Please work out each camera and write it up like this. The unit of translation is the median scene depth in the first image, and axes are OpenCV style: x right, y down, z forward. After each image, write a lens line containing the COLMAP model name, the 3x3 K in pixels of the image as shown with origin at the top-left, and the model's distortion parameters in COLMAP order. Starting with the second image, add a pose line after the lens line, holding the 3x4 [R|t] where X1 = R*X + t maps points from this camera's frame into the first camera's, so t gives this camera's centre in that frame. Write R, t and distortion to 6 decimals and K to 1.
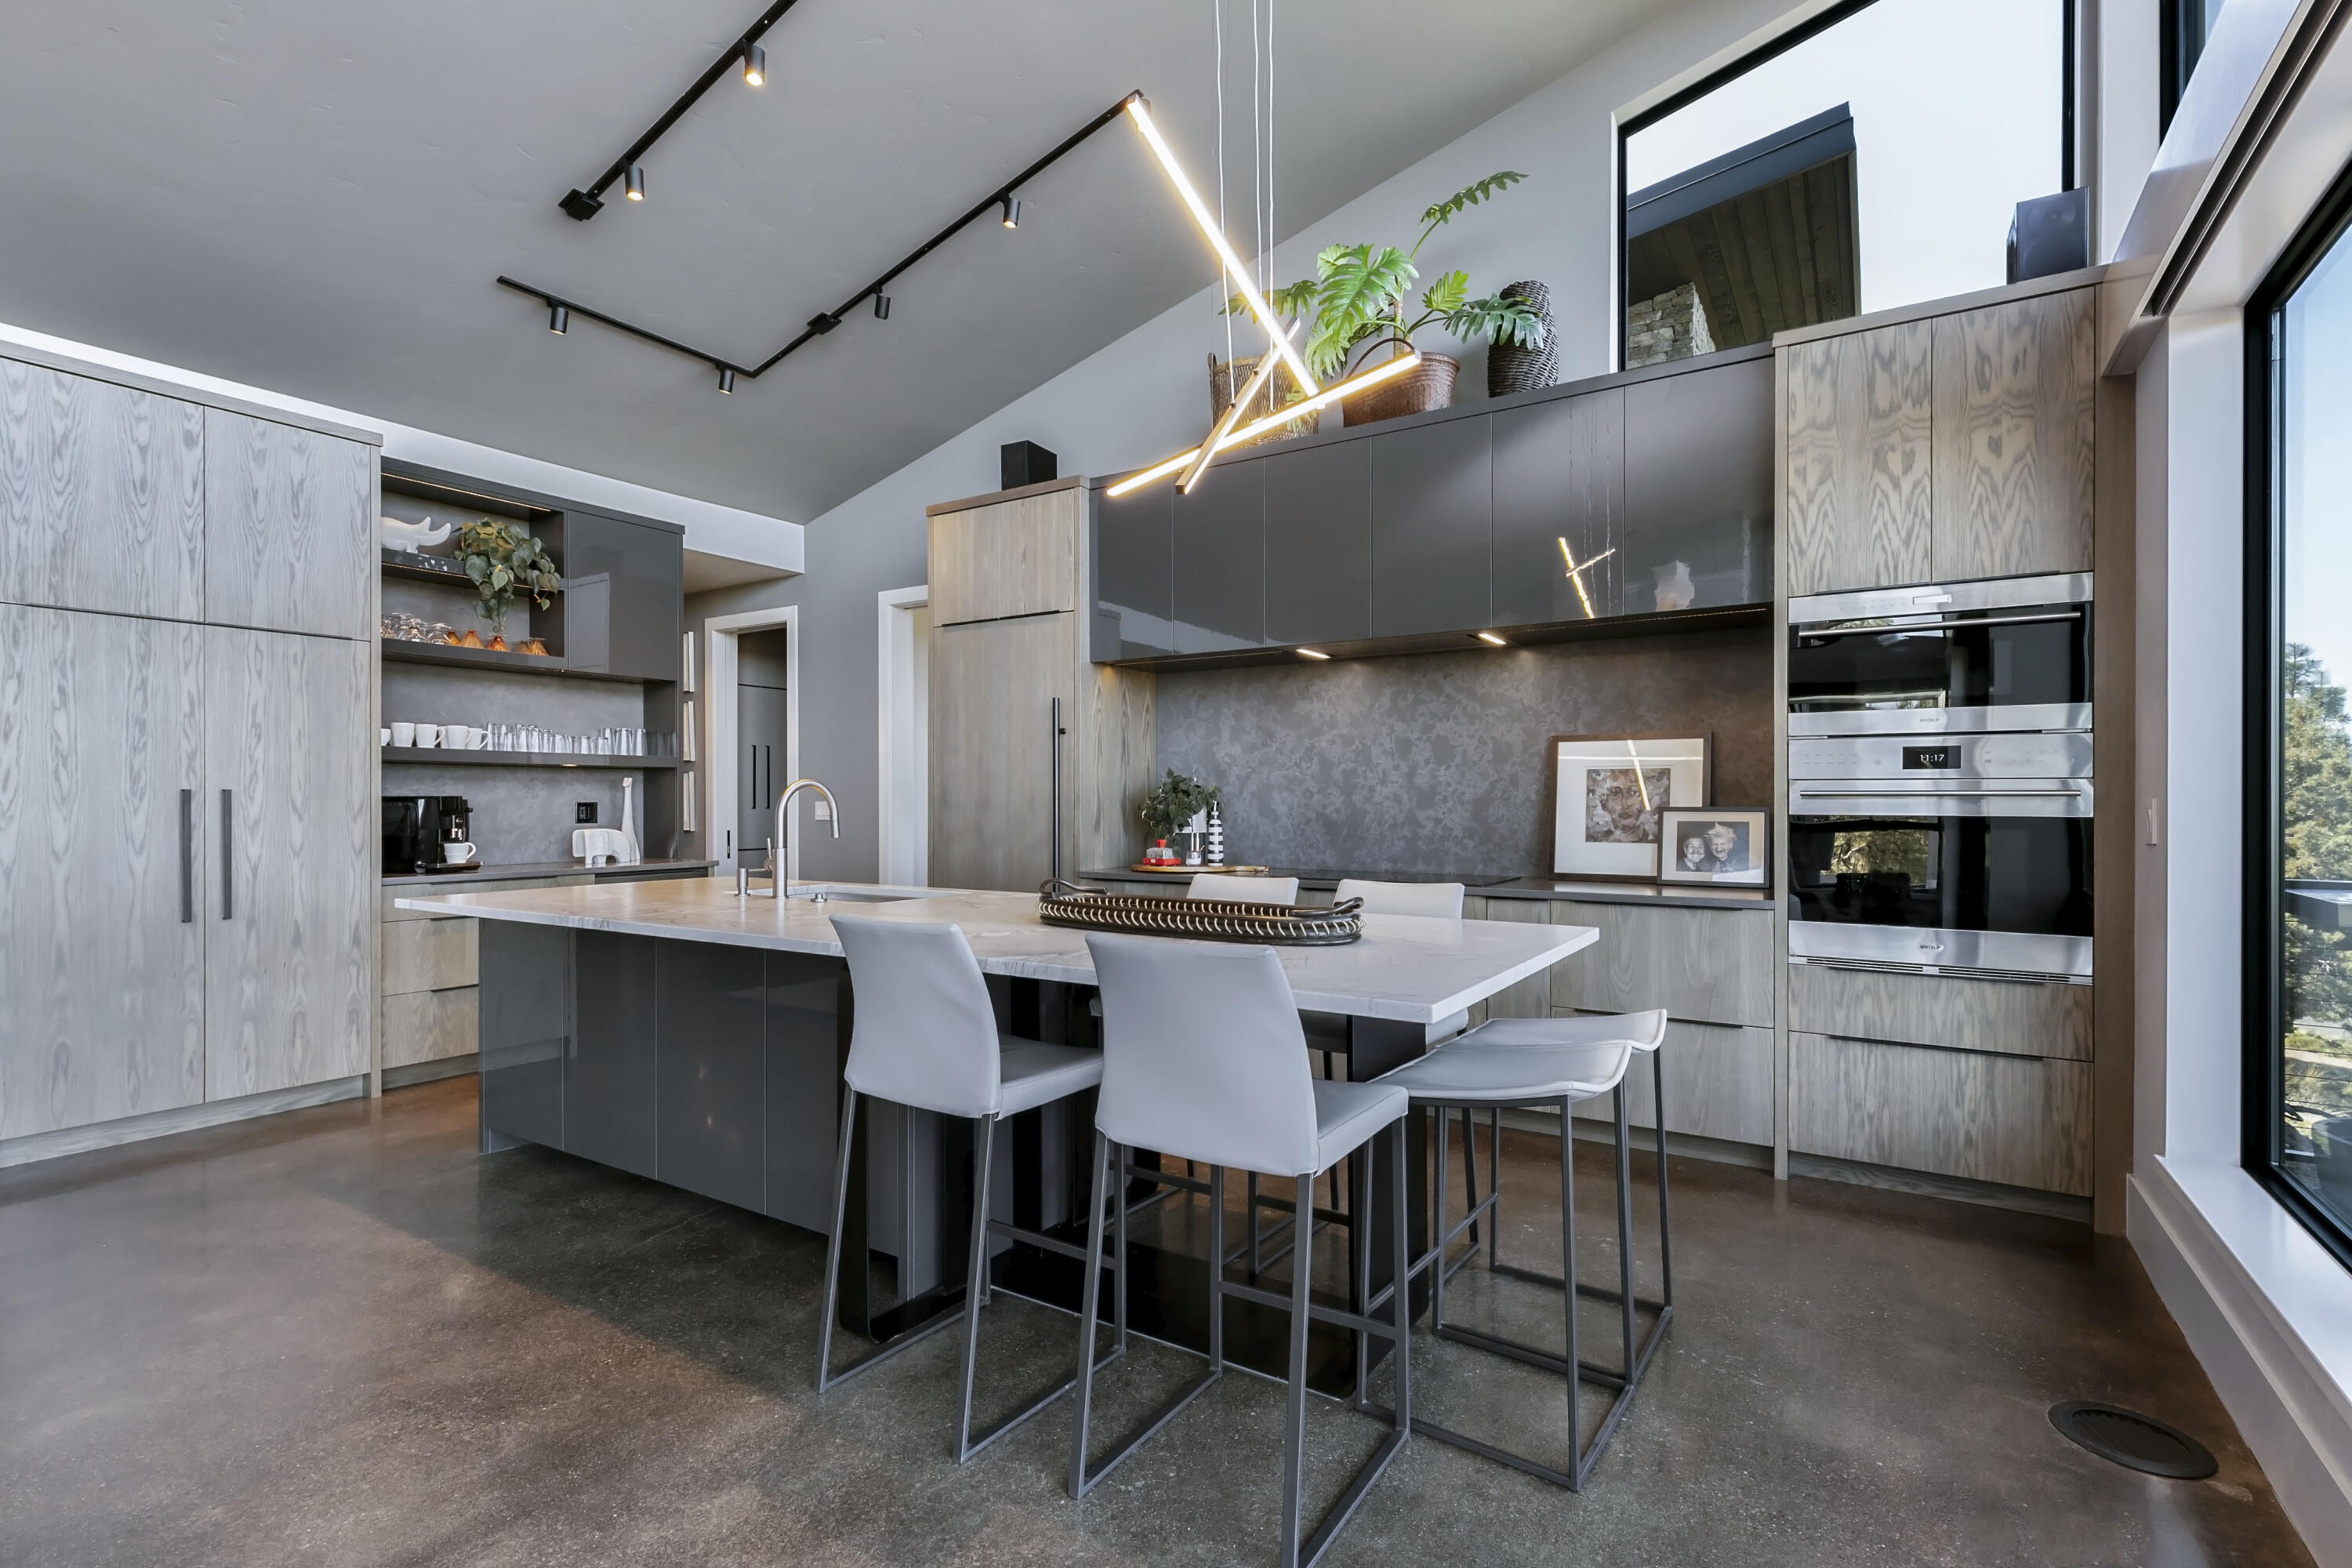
lens RADIAL K [[1087.2, 0, 1195.6], [0, 1087.2, 798.6], [0, 0, 1]] dist [0.011934, -0.000016]
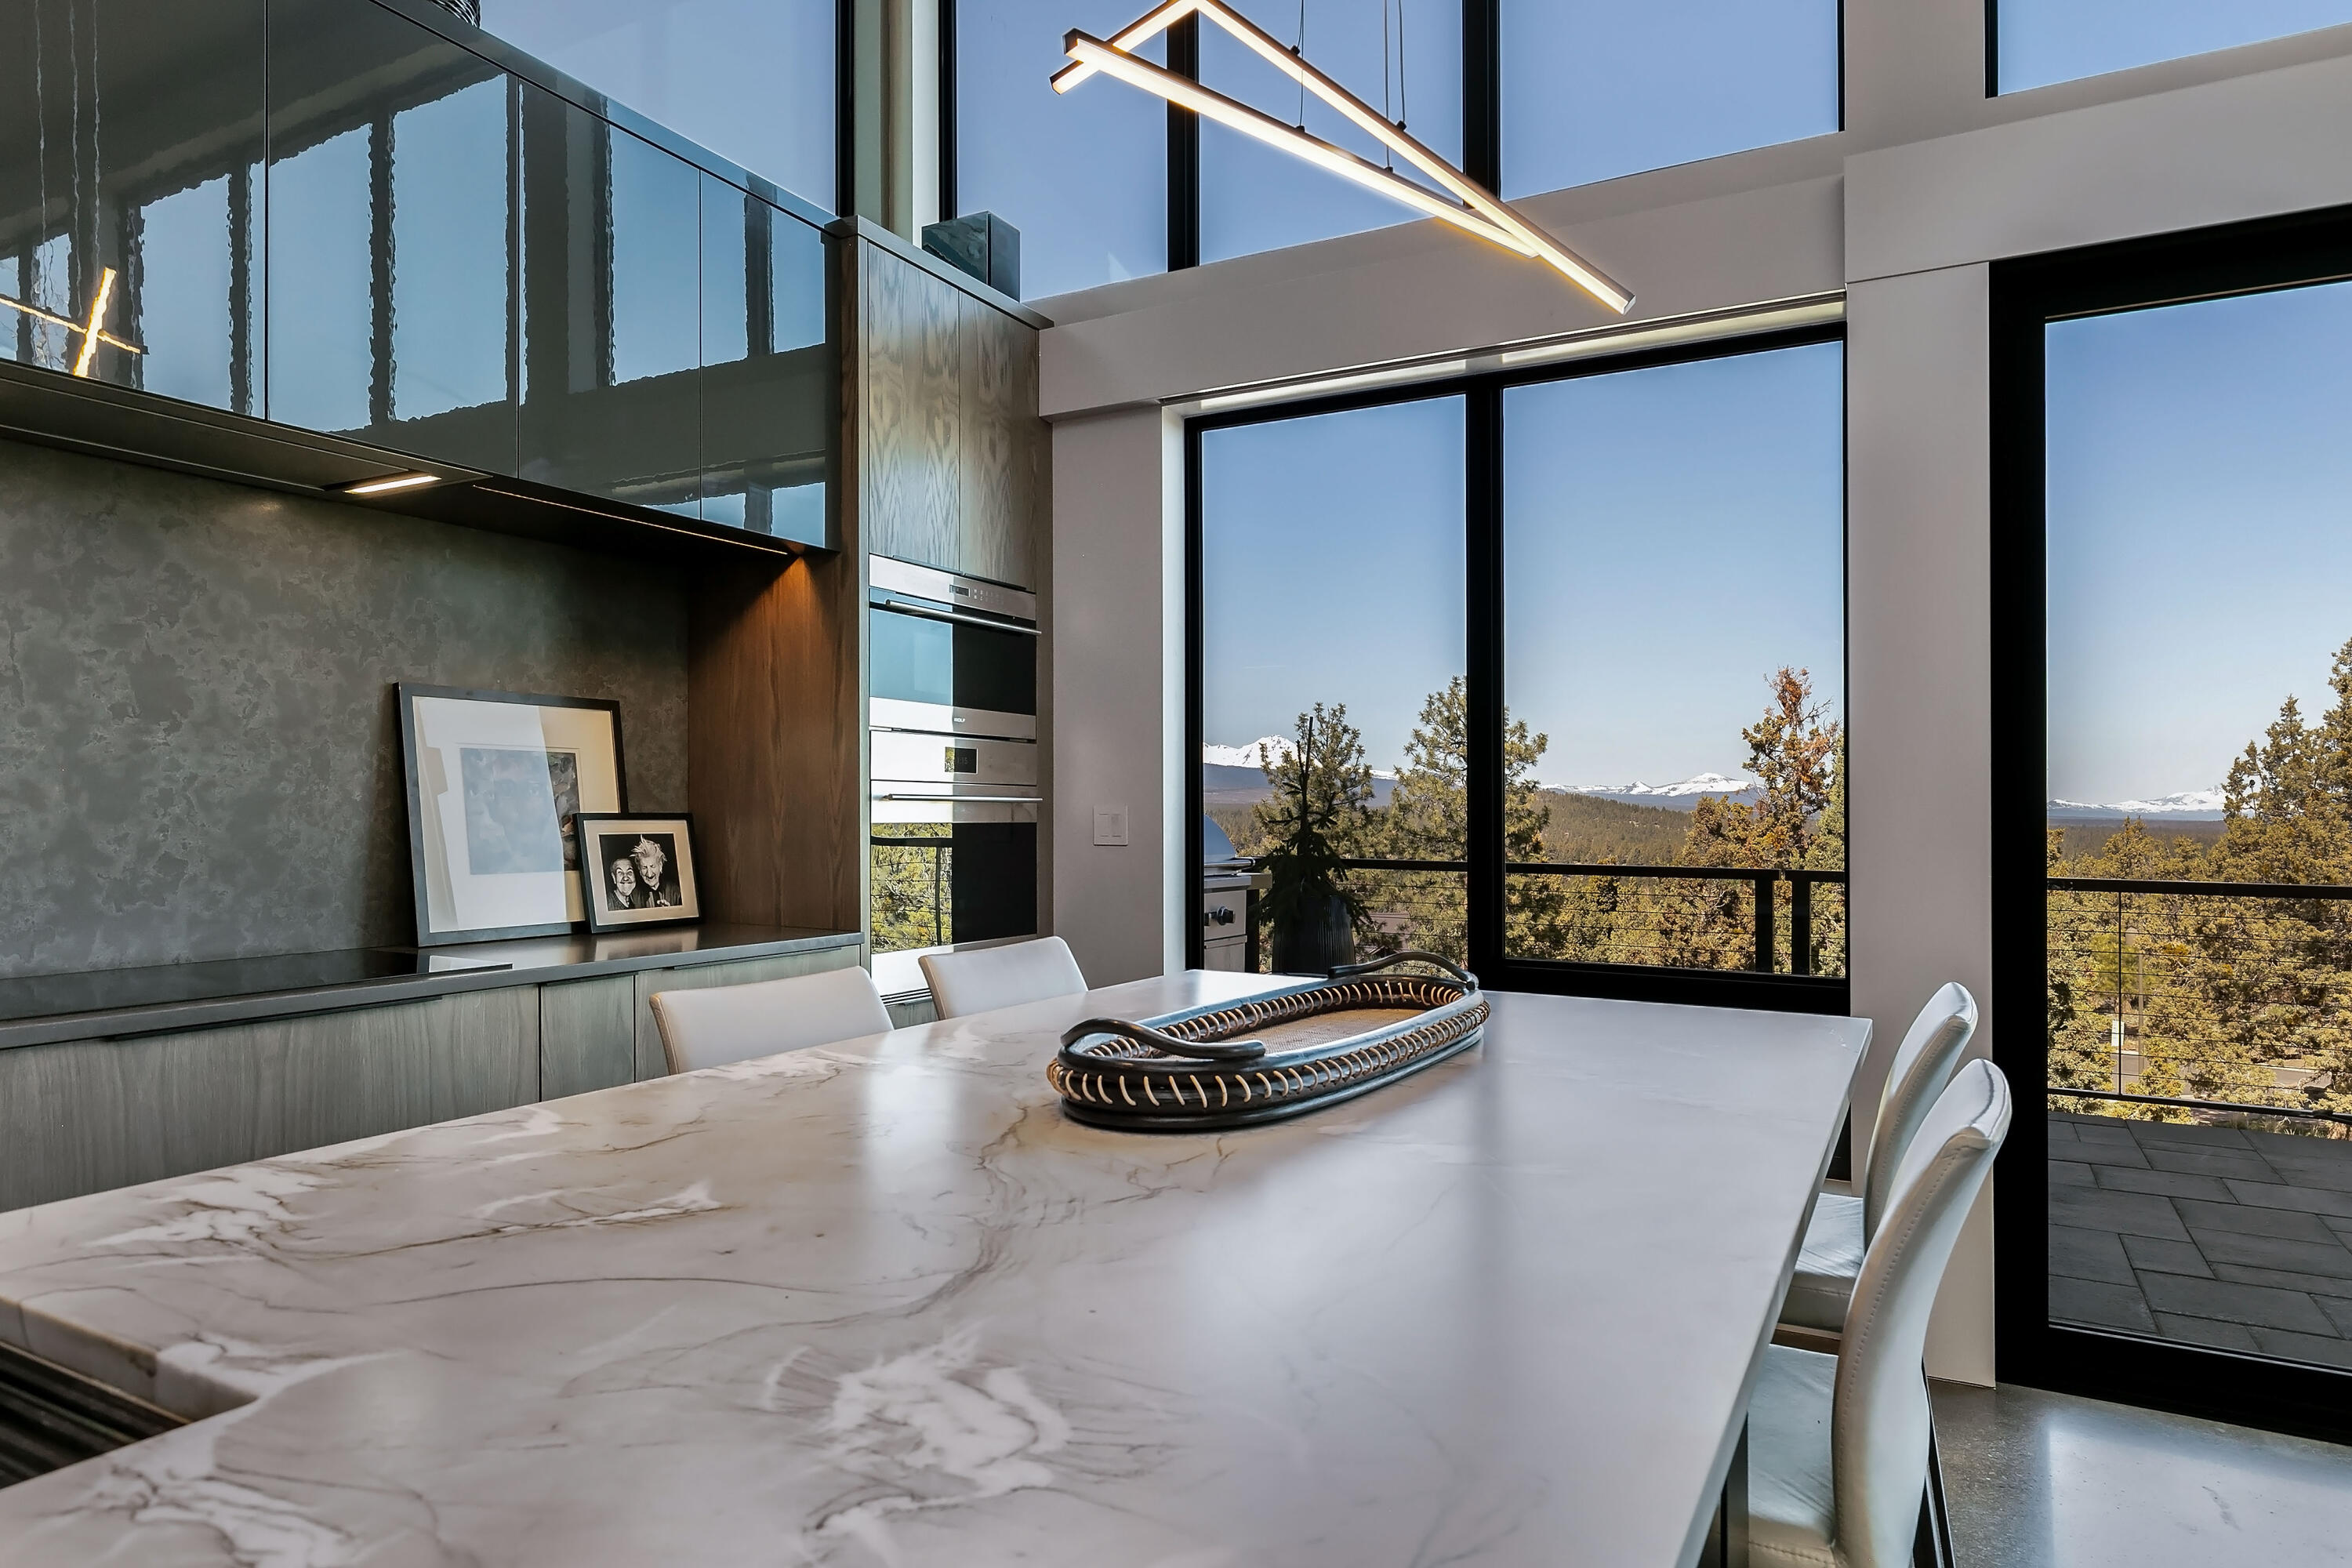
lens RADIAL K [[1403.1, 0, 1184.4], [0, 1403.1, 820.0], [0, 0, 1]] dist [-0.018882, 0.001388]
pose [[-0.082827, -0.005598, 0.996548, -0.396193], [-0.003312, 0.999980, 0.005342, 0.005476], [-0.996558, -0.002858, -0.082844, 0.665451]]
